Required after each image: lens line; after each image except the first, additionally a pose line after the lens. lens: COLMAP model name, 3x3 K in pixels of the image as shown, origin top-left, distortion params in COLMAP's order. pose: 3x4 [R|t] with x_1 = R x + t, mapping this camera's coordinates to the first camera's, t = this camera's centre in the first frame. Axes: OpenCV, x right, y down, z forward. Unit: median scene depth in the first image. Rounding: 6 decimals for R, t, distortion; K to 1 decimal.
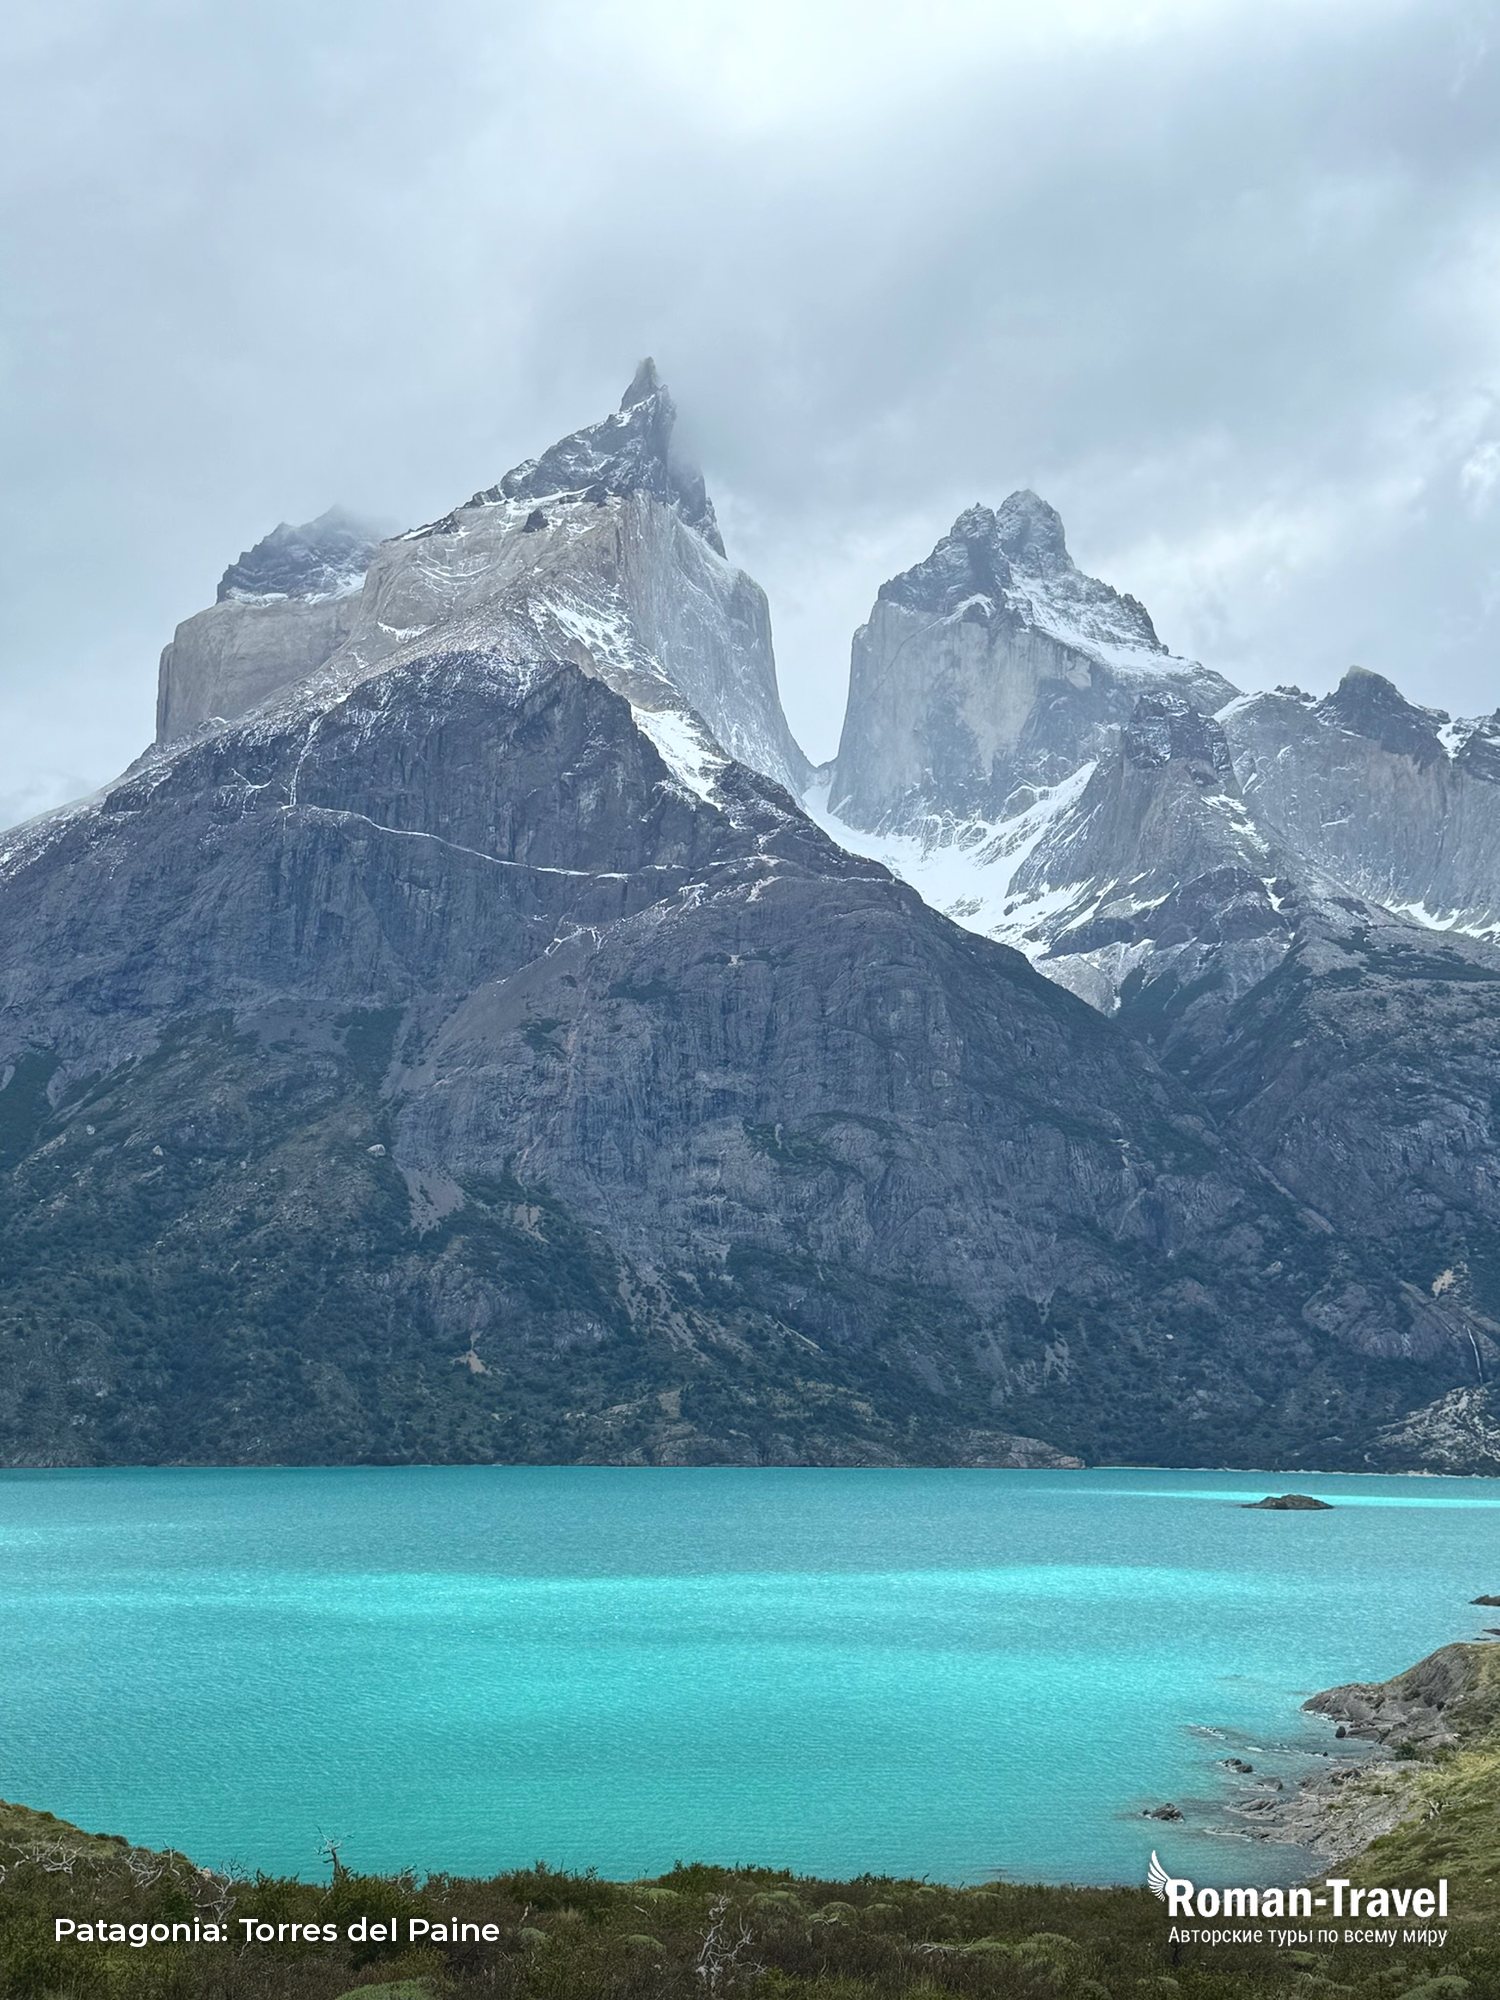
lens RADIAL K [[2602.8, 0, 750.0], [0, 2602.8, 1000.0], [0, 0, 1]] dist [0.146767, 0.007772]
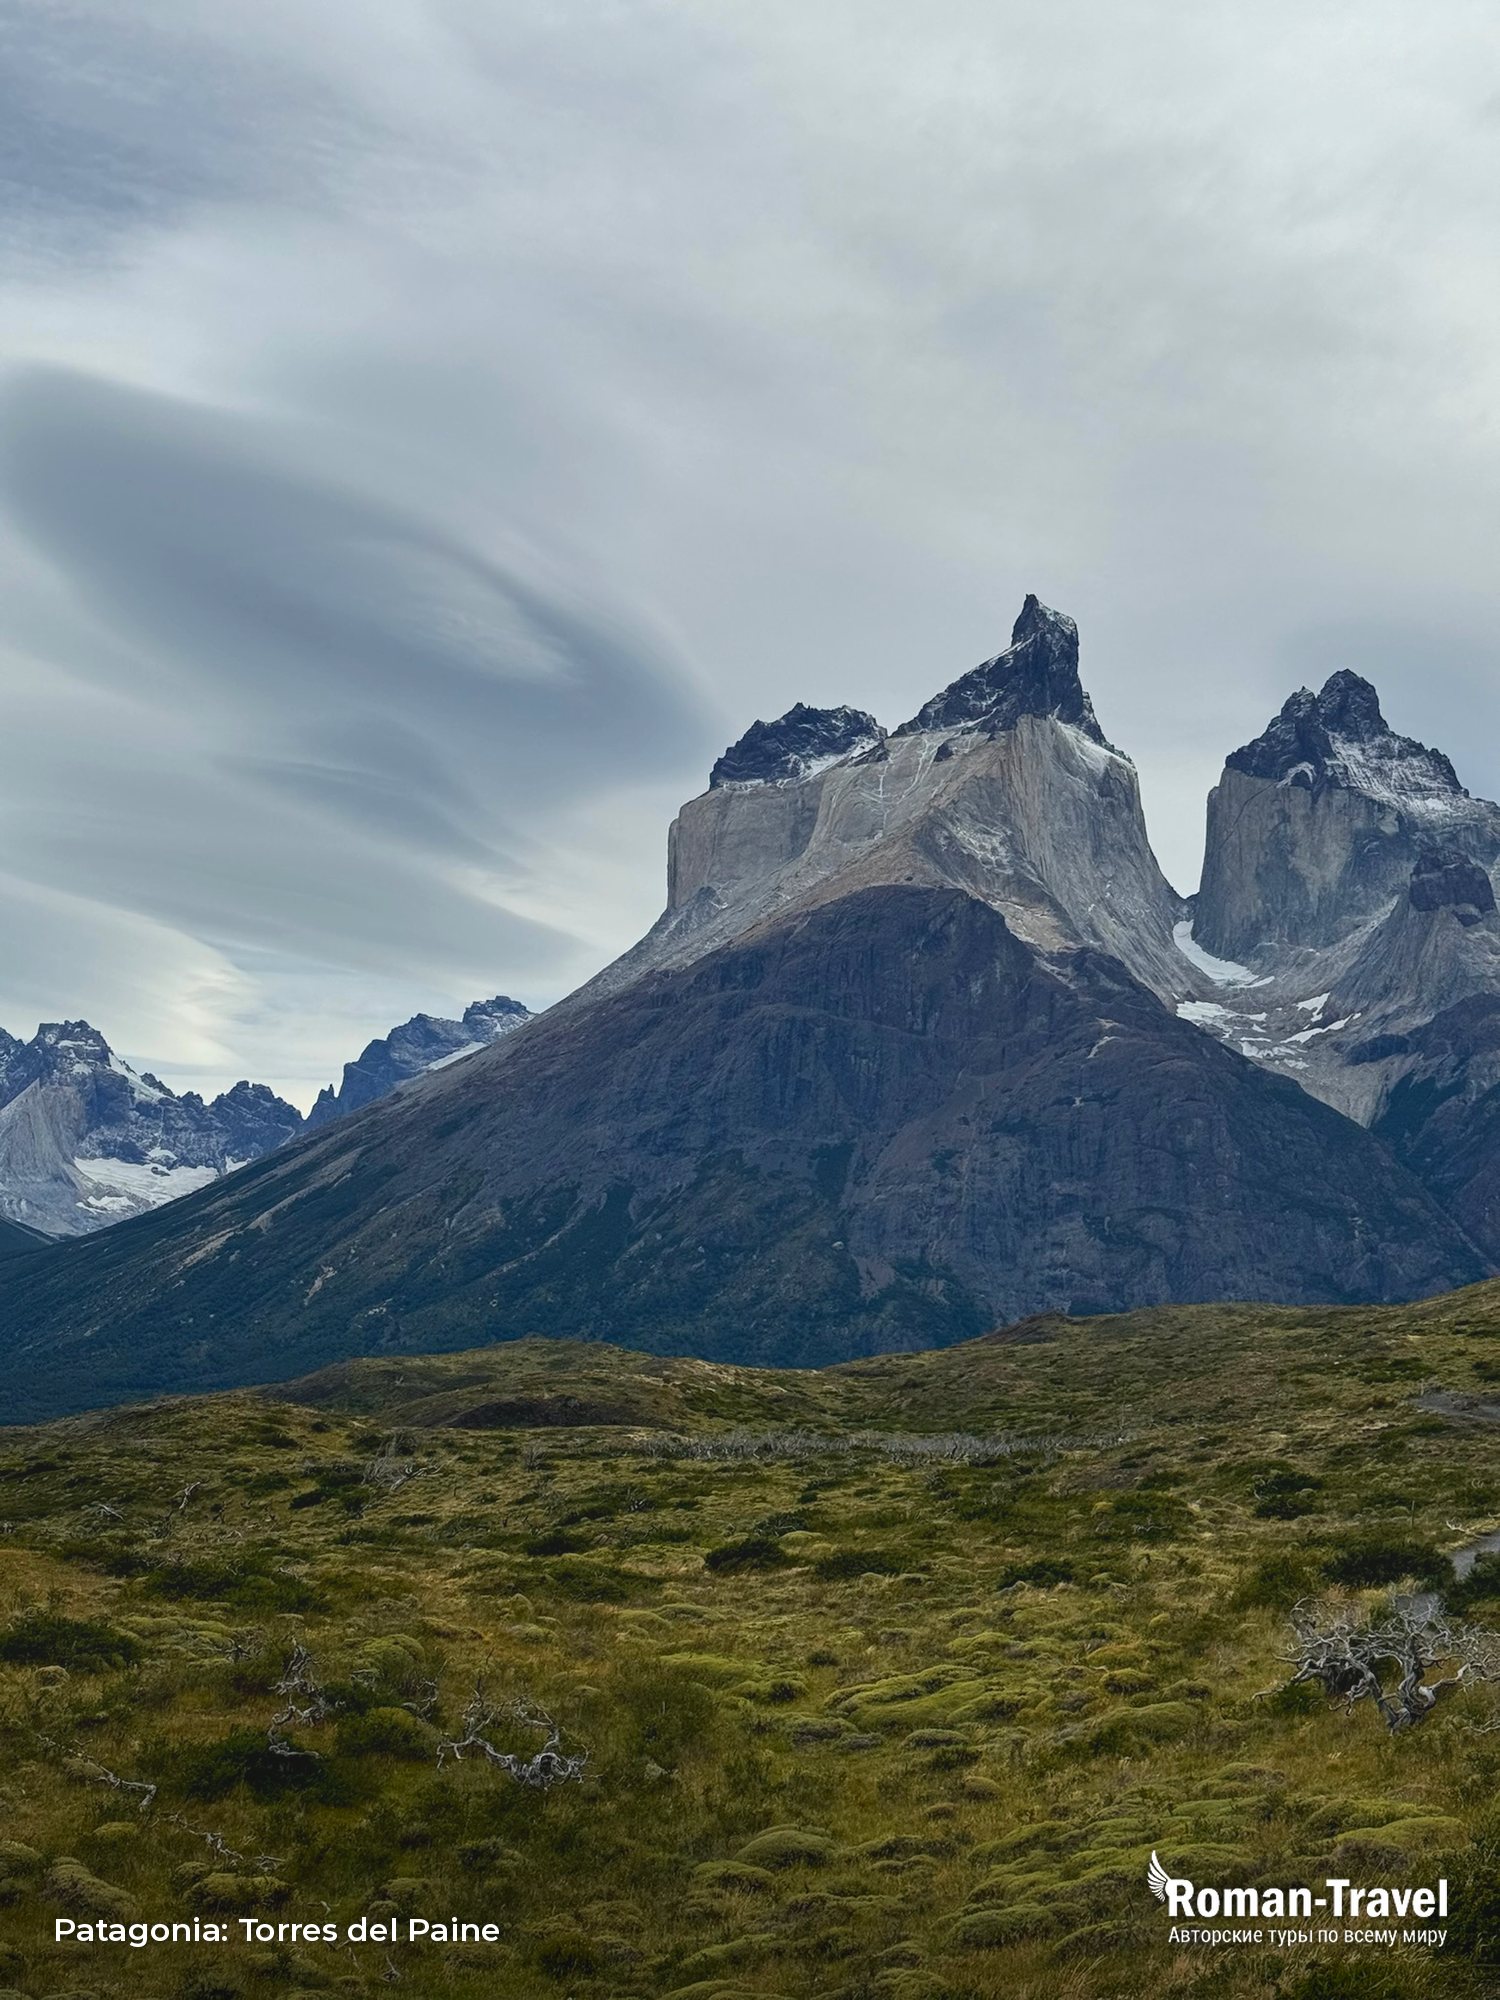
lens RADIAL K [[2767.2, 0, 745.4], [0, 2767.2, 1020.7], [0, 0, 1]] dist [0.150391, 0.006164]
pose [[0.981465, -0.045581, -0.186141, 0.101005], [0.047372, 0.998864, 0.005187, -0.076339], [0.185693, -0.013908, 0.982509, -0.546166]]
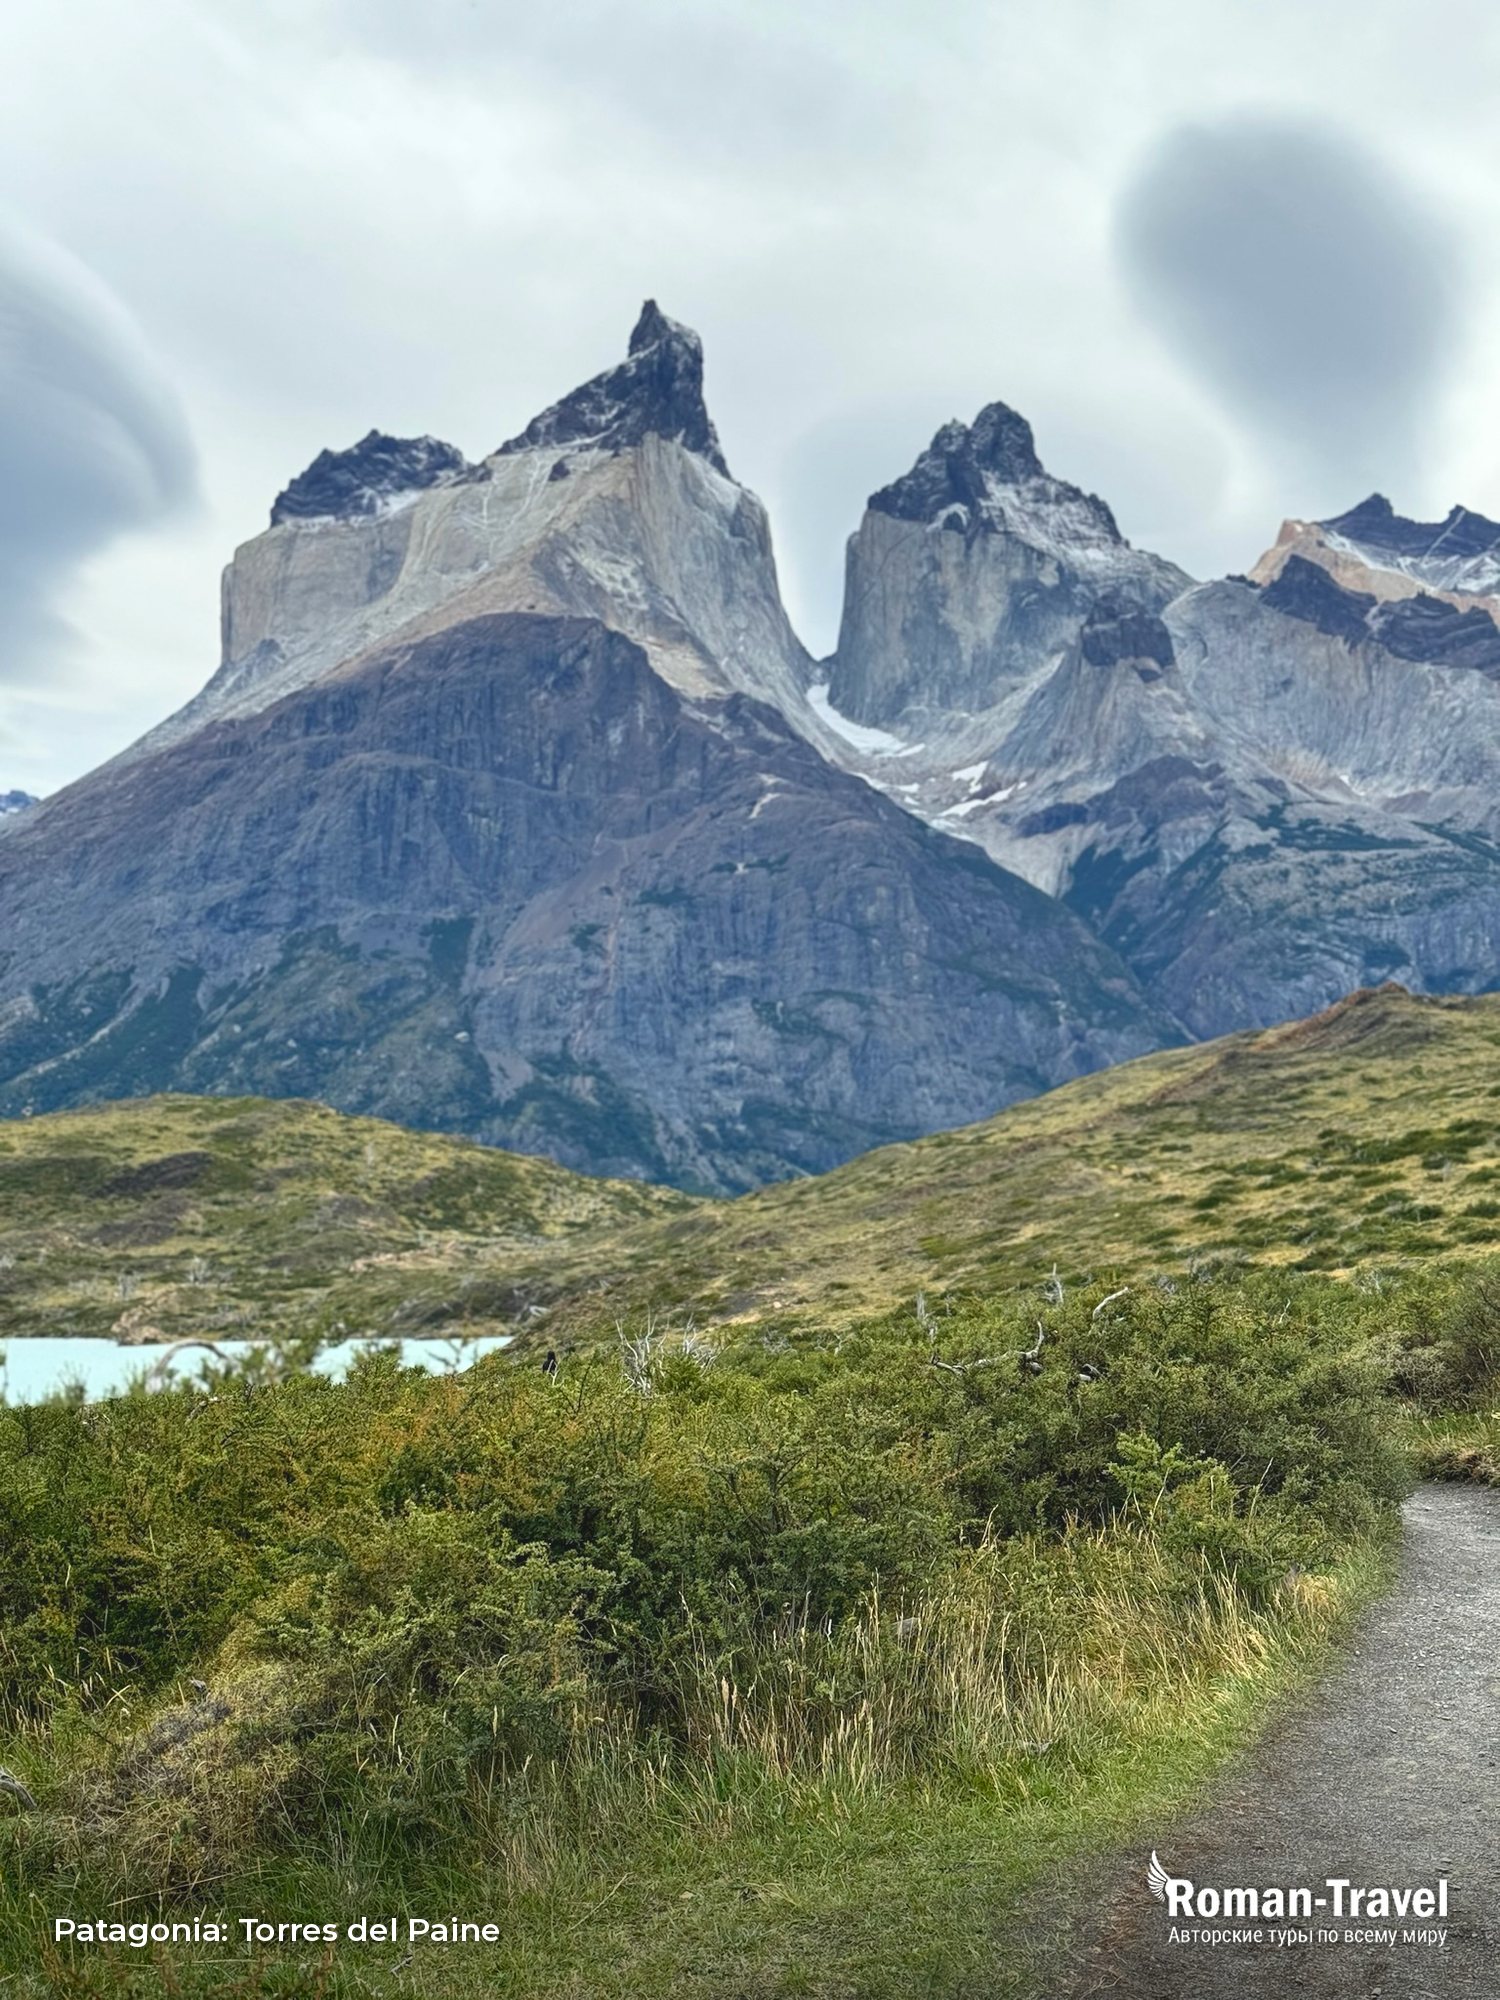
lens RADIAL K [[2767.2, 0, 745.4], [0, 2767.2, 1020.7], [0, 0, 1]] dist [0.150391, 0.006164]
pose [[0.999040, -0.038628, -0.020649, 0.020328], [0.040045, 0.996505, 0.073315, -0.038806], [0.017745, -0.074071, 0.997095, -0.302486]]
